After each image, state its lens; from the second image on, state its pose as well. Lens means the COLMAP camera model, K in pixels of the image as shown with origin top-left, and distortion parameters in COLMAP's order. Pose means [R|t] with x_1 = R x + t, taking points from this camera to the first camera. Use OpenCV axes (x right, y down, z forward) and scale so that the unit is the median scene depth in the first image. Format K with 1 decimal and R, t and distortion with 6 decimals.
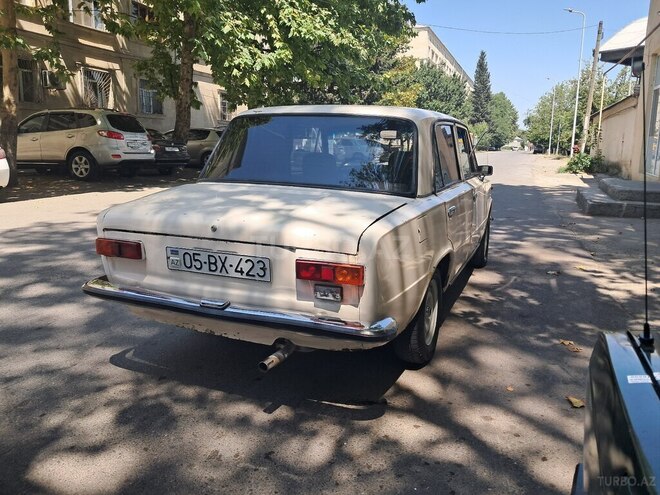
lens RADIAL K [[524.6, 0, 333.3], [0, 524.6, 222.4], [0, 0, 1]] dist [0.009073, -0.005729]
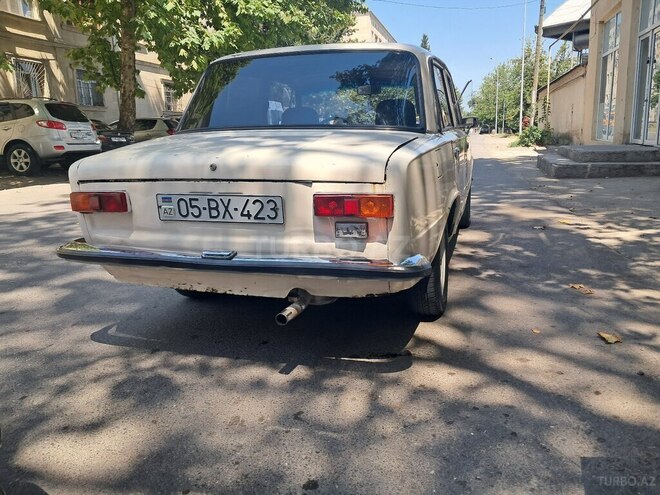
lens RADIAL K [[526.5, 0, 327.5], [0, 526.5, 225.9], [0, 0, 1]] dist [0.012589, -0.009892]
pose [[0.995061, -0.059089, 0.079764, -0.081643], [0.057195, 0.998029, 0.025827, 0.069157], [-0.081133, -0.021137, 0.996479, 0.078870]]
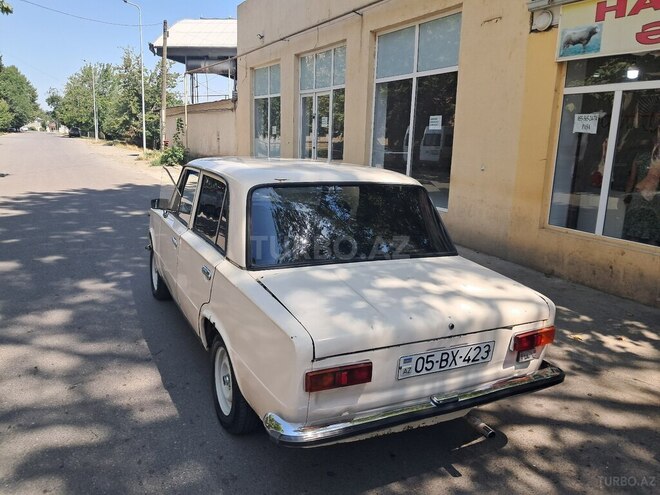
lens RADIAL K [[526.5, 0, 327.5], [0, 526.5, 225.9], [0, 0, 1]] dist [0.012589, -0.009892]
pose [[0.662415, -0.122030, 0.739131, -0.801540], [0.089679, 0.992466, 0.083484, -0.207593], [-0.743750, 0.010983, 0.668368, 0.349791]]
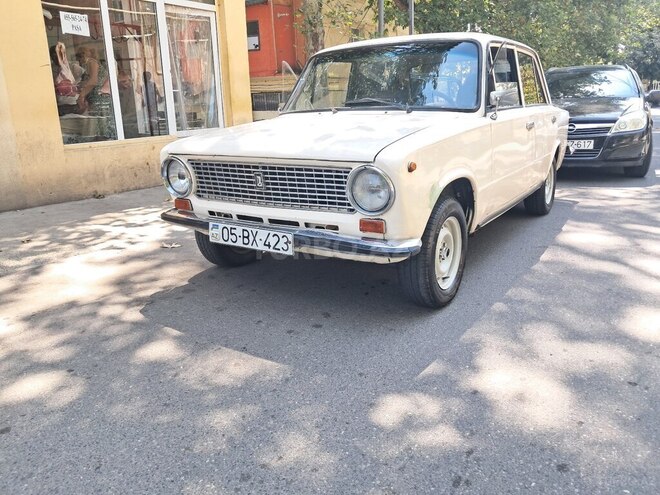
lens RADIAL K [[529.1, 0, 365.9], [0, 529.1, 213.3], [0, 0, 1]] dist [-0.012112, -0.009262]
pose [[-0.989651, -0.027261, 0.140885, 0.053003], [0.026192, 0.930979, 0.364132, -0.356013], [-0.141088, 0.364054, -0.920630, 2.594415]]
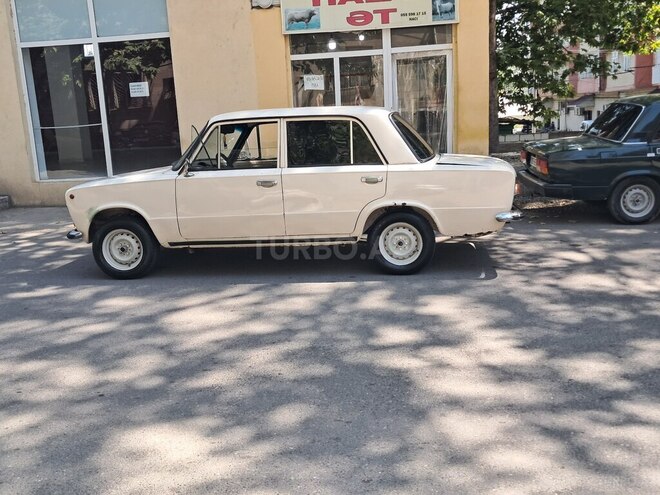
lens RADIAL K [[655.6, 0, 348.8], [0, 655.6, 246.9], [0, 0, 1]] dist [0.087610, -0.169651]
pose [[-0.274299, -0.193665, 0.941942, -1.911945], [0.187712, 0.949886, 0.249962, -0.338033], [-0.943146, 0.245378, -0.224199, 1.648763]]
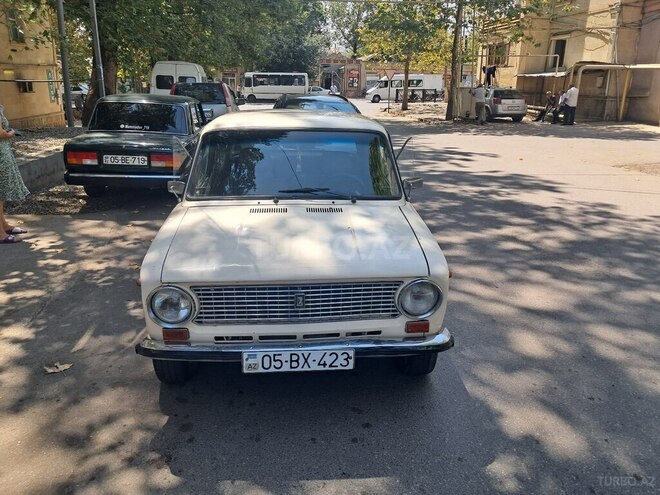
lens RADIAL K [[524.6, 0, 333.3], [0, 524.6, 222.4], [0, 0, 1]] dist [0.009073, -0.005729]
pose [[-0.886676, 0.085865, -0.454349, 0.631261], [-0.106774, 0.918029, 0.381865, -0.530837], [0.449894, 0.387103, -0.804827, 2.472953]]
